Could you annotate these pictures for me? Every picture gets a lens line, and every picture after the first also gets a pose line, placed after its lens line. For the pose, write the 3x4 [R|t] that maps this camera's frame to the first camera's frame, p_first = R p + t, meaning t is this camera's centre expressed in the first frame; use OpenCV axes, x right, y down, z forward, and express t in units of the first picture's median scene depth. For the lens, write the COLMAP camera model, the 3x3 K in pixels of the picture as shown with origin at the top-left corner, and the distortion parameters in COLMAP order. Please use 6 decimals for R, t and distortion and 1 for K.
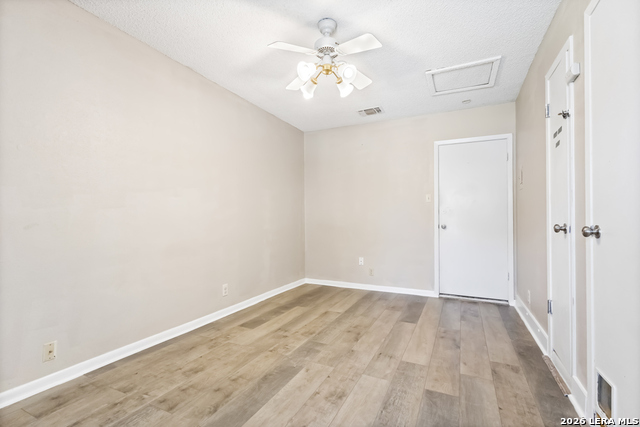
lens RADIAL K [[295.8, 0, 321.0], [0, 295.8, 215.9], [0, 0, 1]] dist [0.000666, 0.000647]
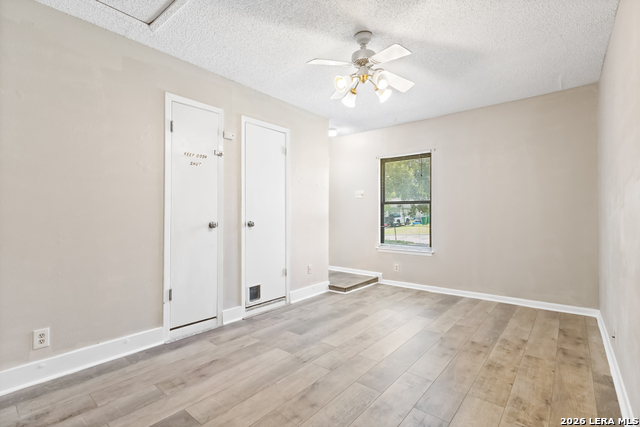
lens RADIAL K [[295.8, 0, 323.8], [0, 295.8, 214.2], [0, 0, 1]] dist [0.000666, 0.000647]
pose [[-0.970503, 0.001239, 0.241086, -0.097121], [-0.001789, 0.999922, -0.012339, 0.003905], [-0.241083, -0.012407, -0.970425, 2.094781]]
